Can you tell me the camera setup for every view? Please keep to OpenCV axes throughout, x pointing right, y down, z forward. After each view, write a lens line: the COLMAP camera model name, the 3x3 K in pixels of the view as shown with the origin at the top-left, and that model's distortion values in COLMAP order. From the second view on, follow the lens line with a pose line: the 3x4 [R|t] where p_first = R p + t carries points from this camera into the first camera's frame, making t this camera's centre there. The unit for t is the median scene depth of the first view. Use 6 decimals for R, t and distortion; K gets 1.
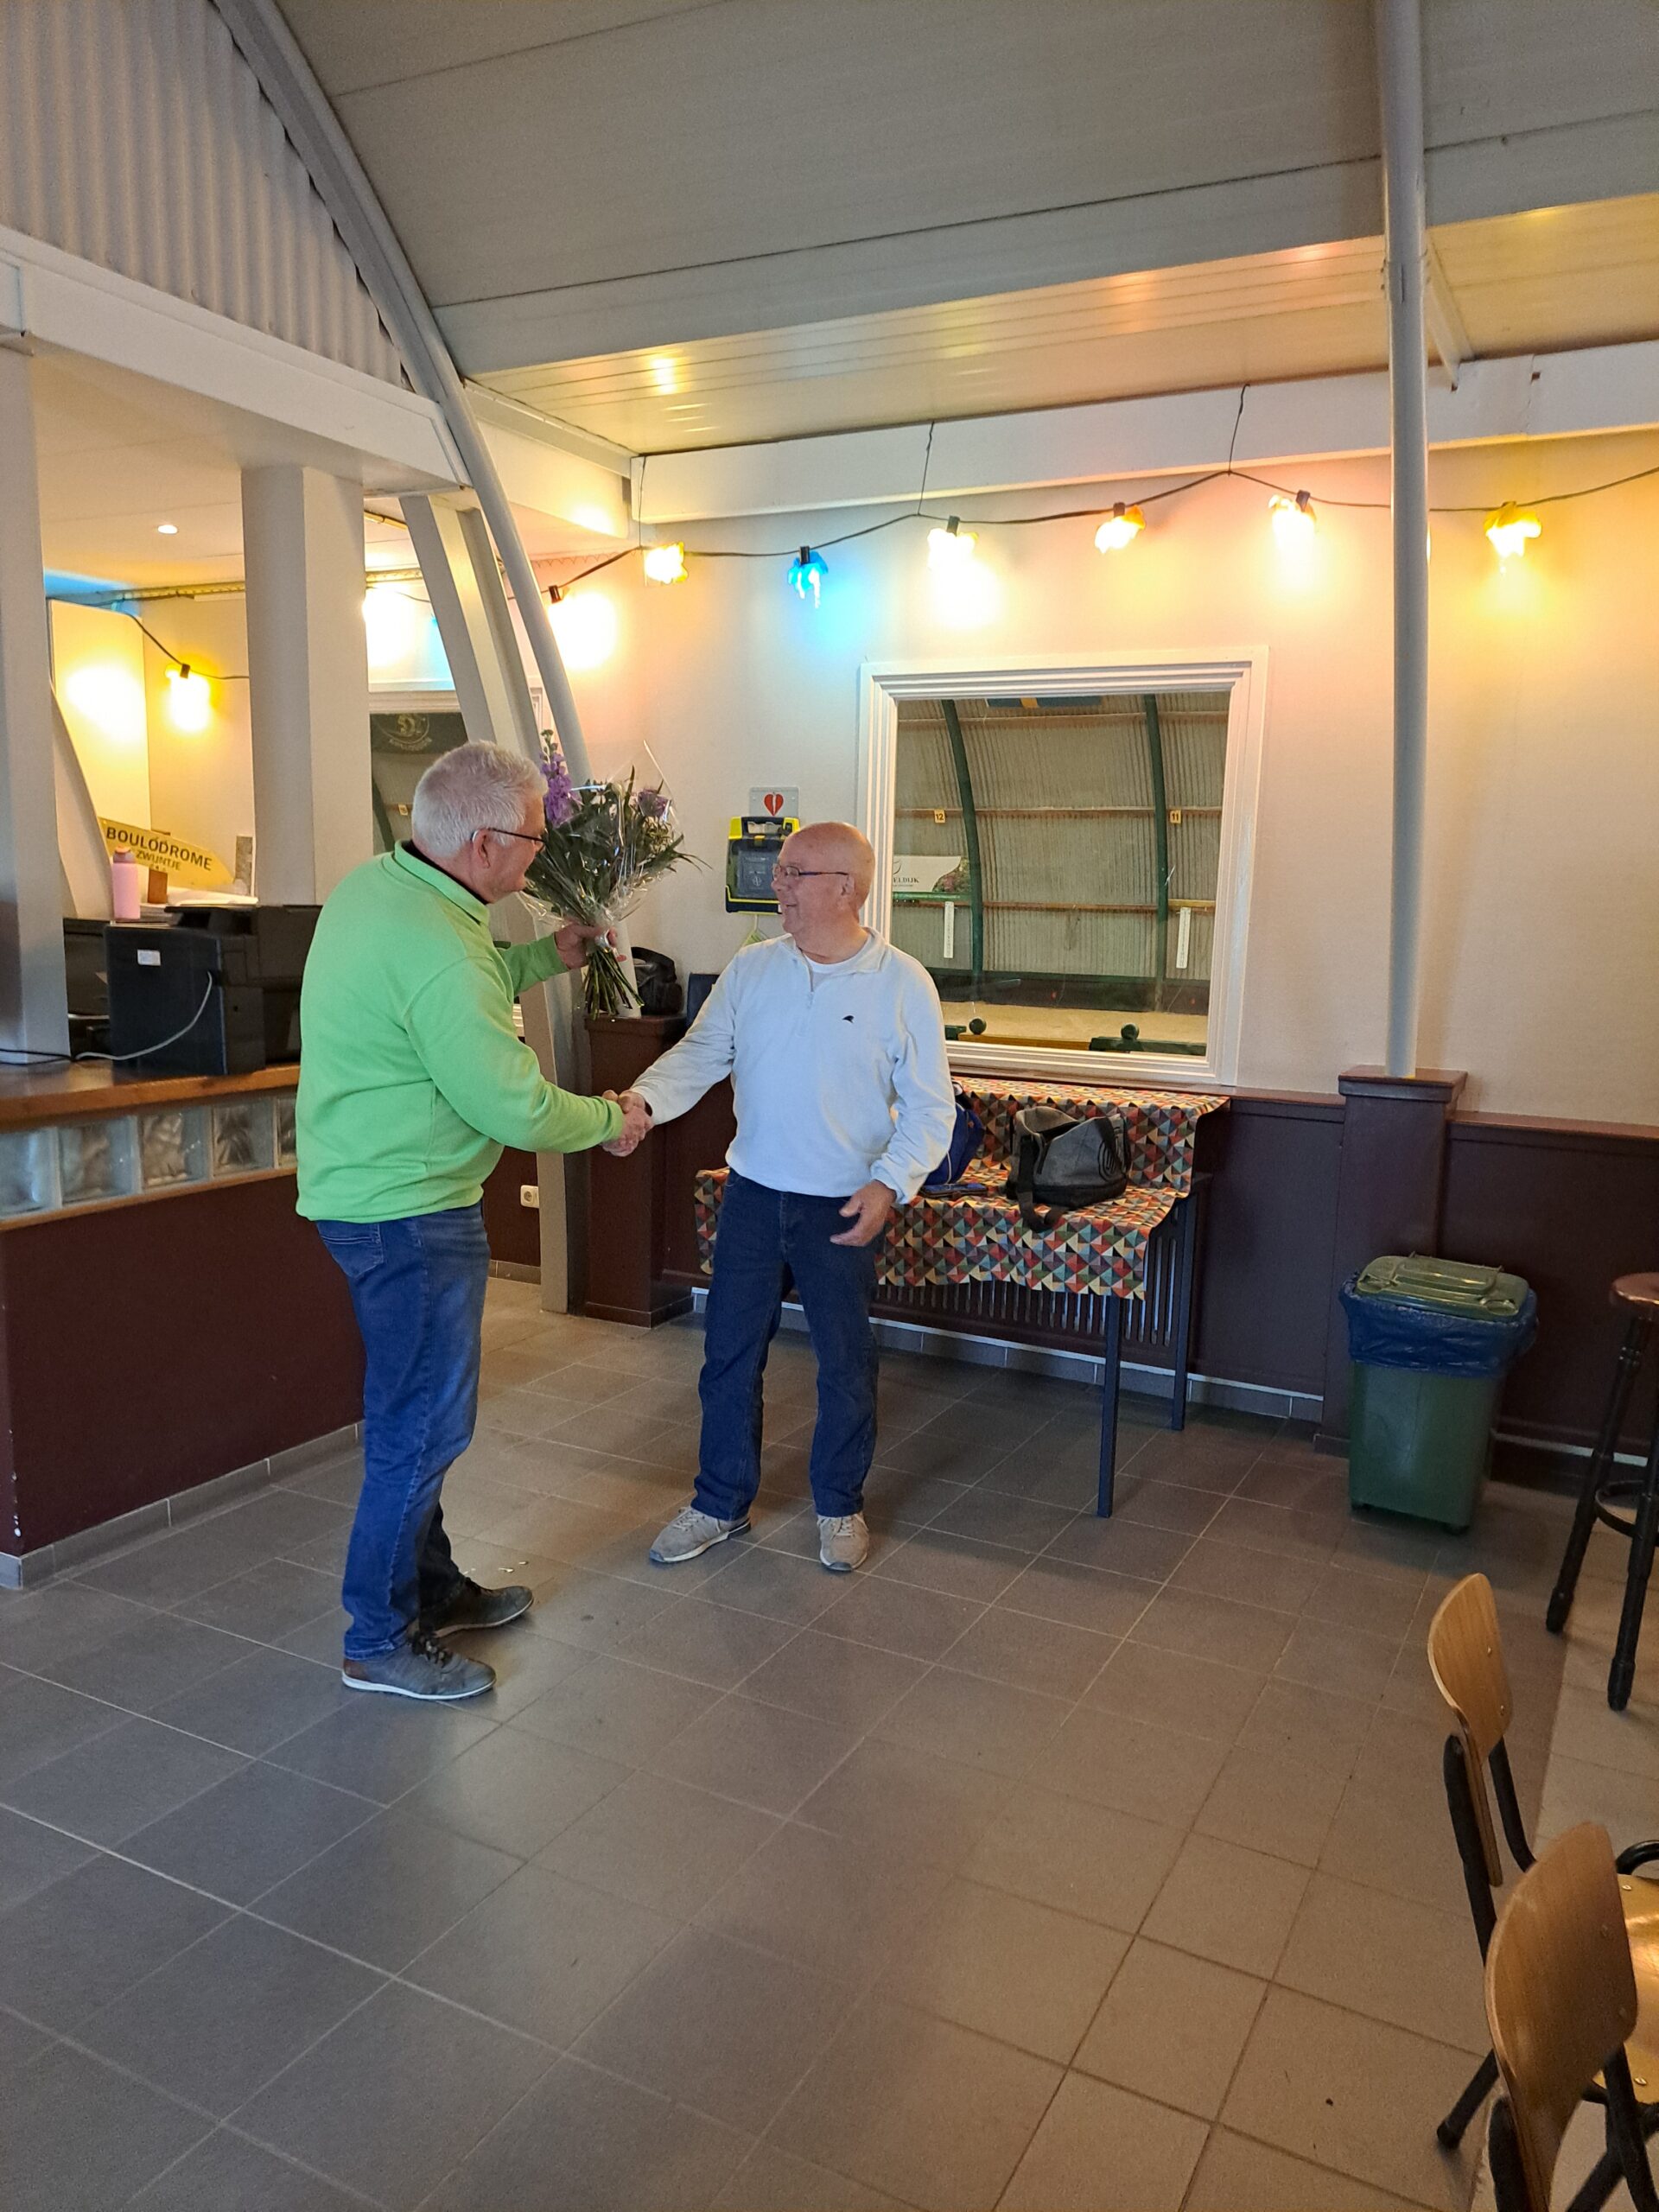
lens RADIAL K [[1592.5, 0, 825.5], [0, 1592.5, 1162.7], [0, 0, 1]] dist [0.083254, -0.001354]
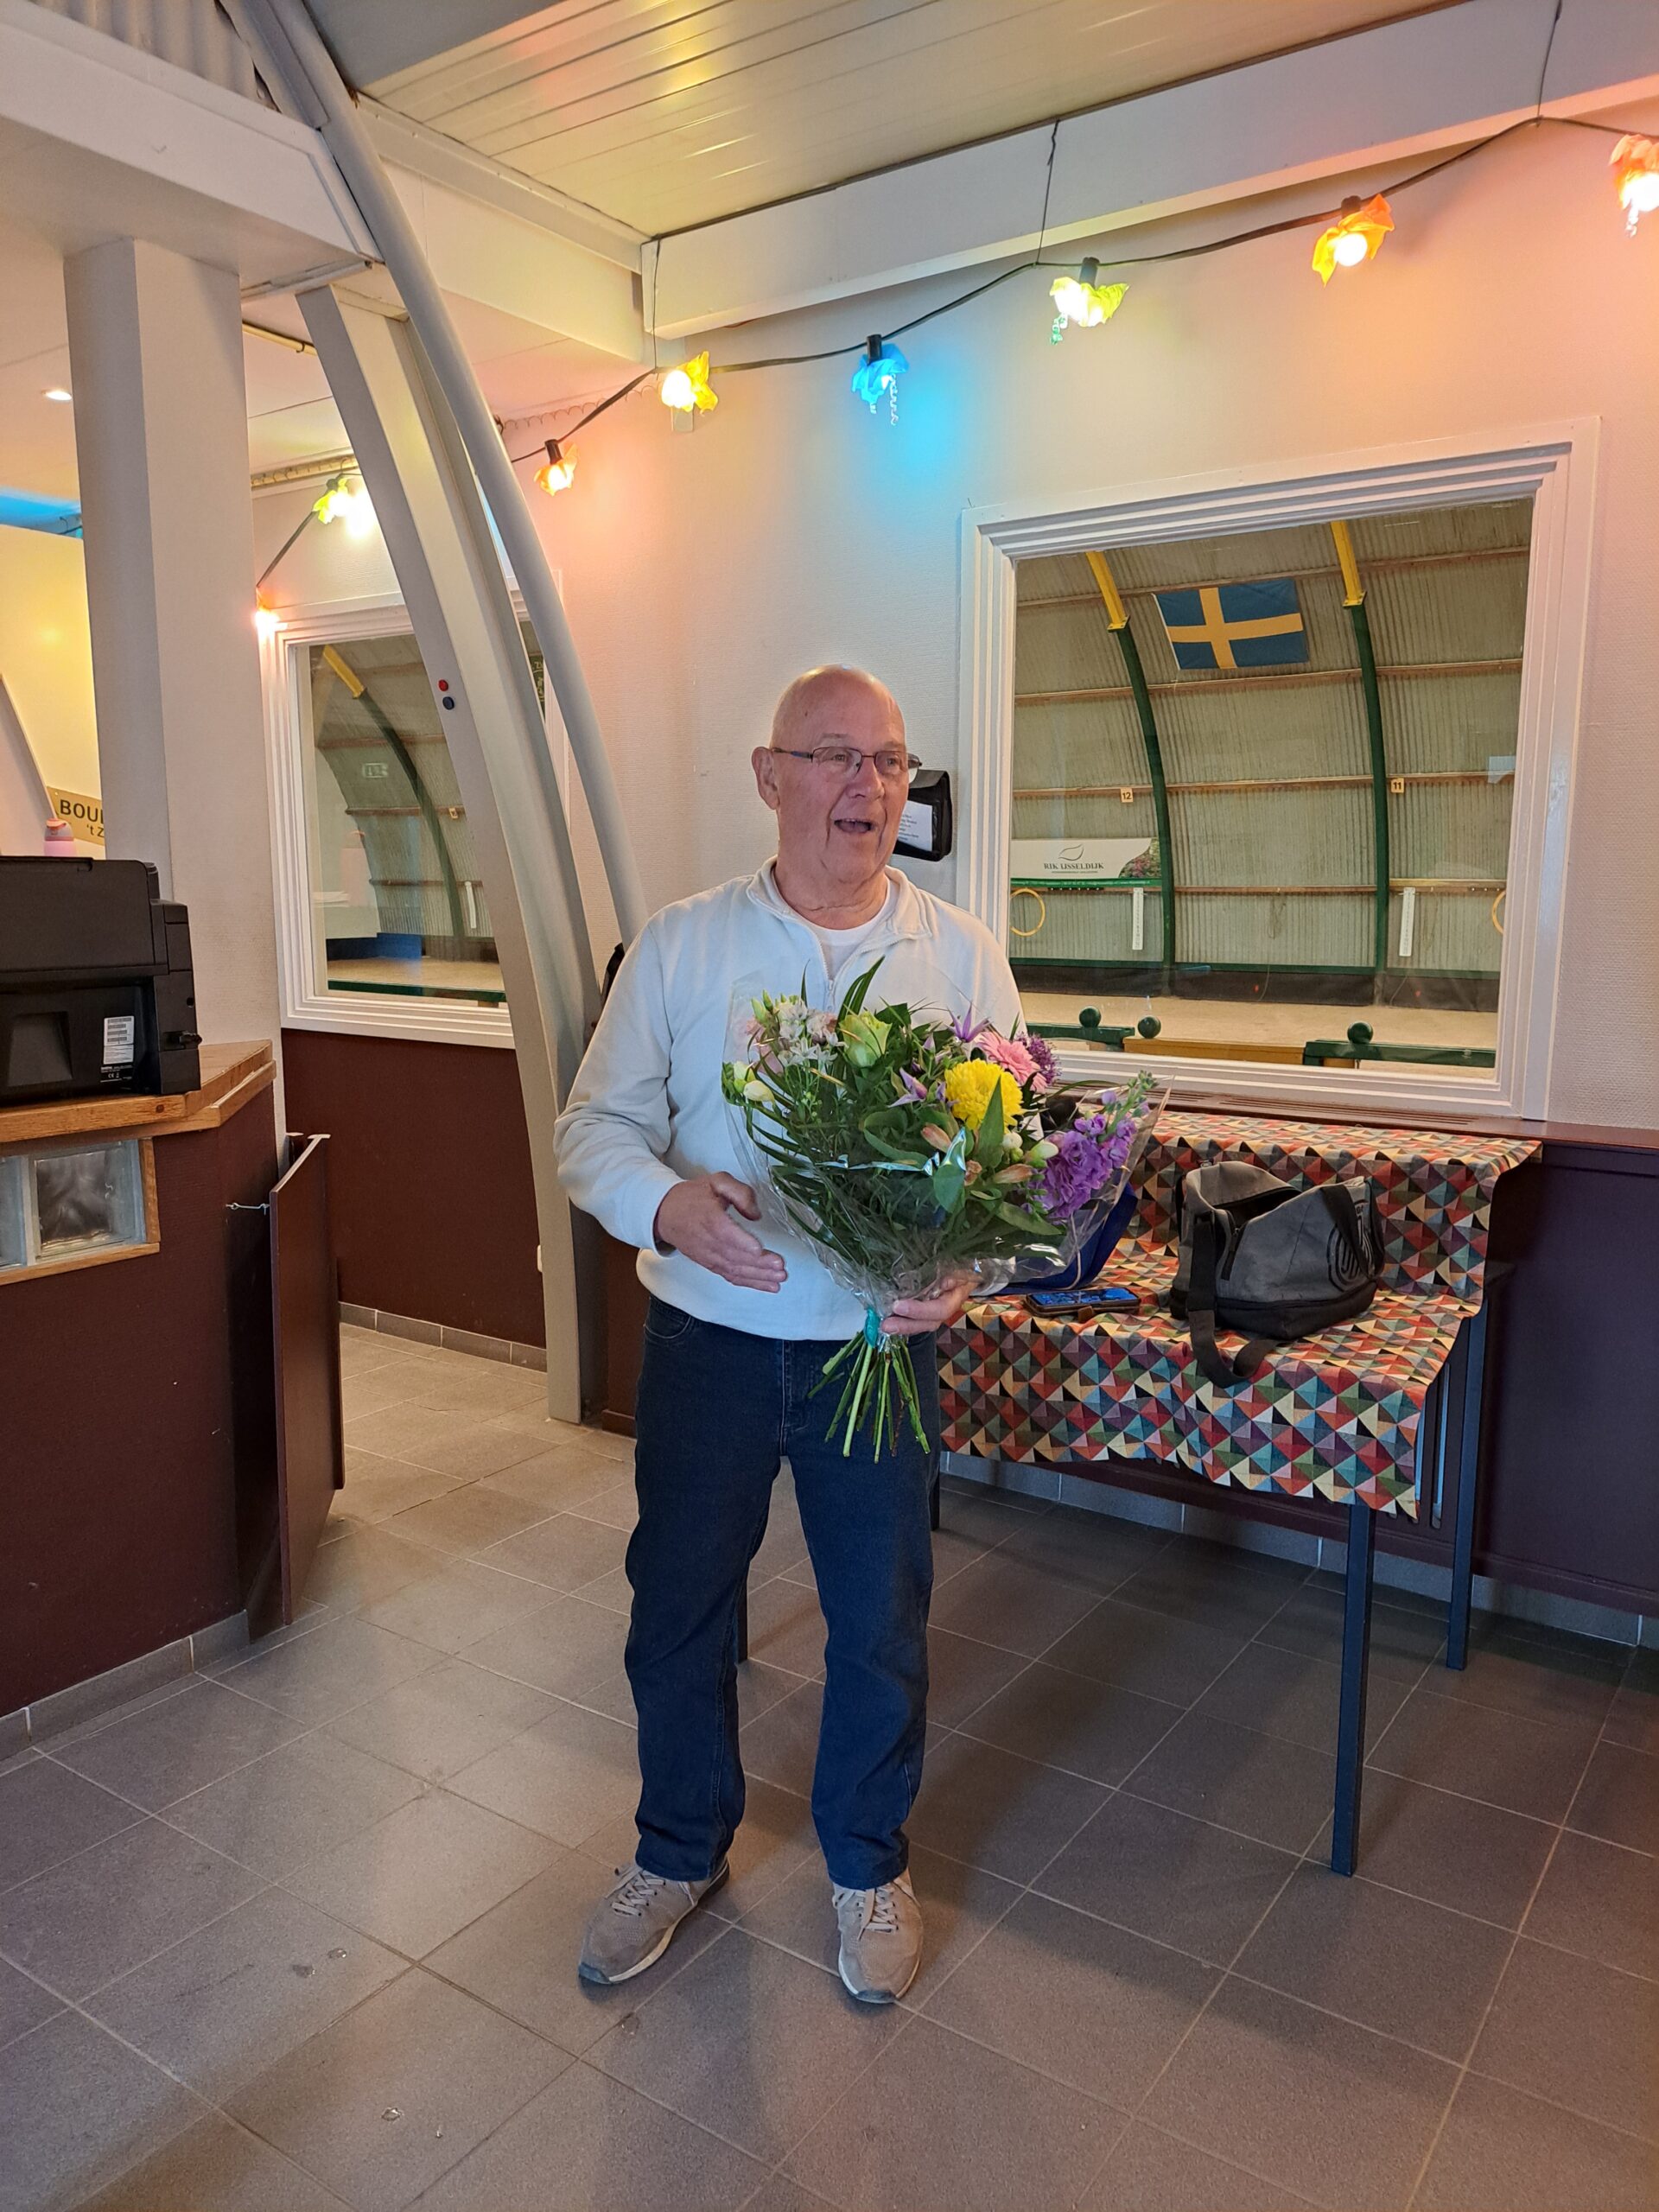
lens RADIAL K [[1594.4, 0, 836.1], [0, 1594.4, 1145.3], [0, 0, 1]] dist [0.029478, -0.000997]
pose [[0.993213, -0.004057, -0.116237, 0.056060], [0.002721, 0.999928, -0.011647, -0.034501], [0.116276, 0.011251, 0.993153, 0.370123]]
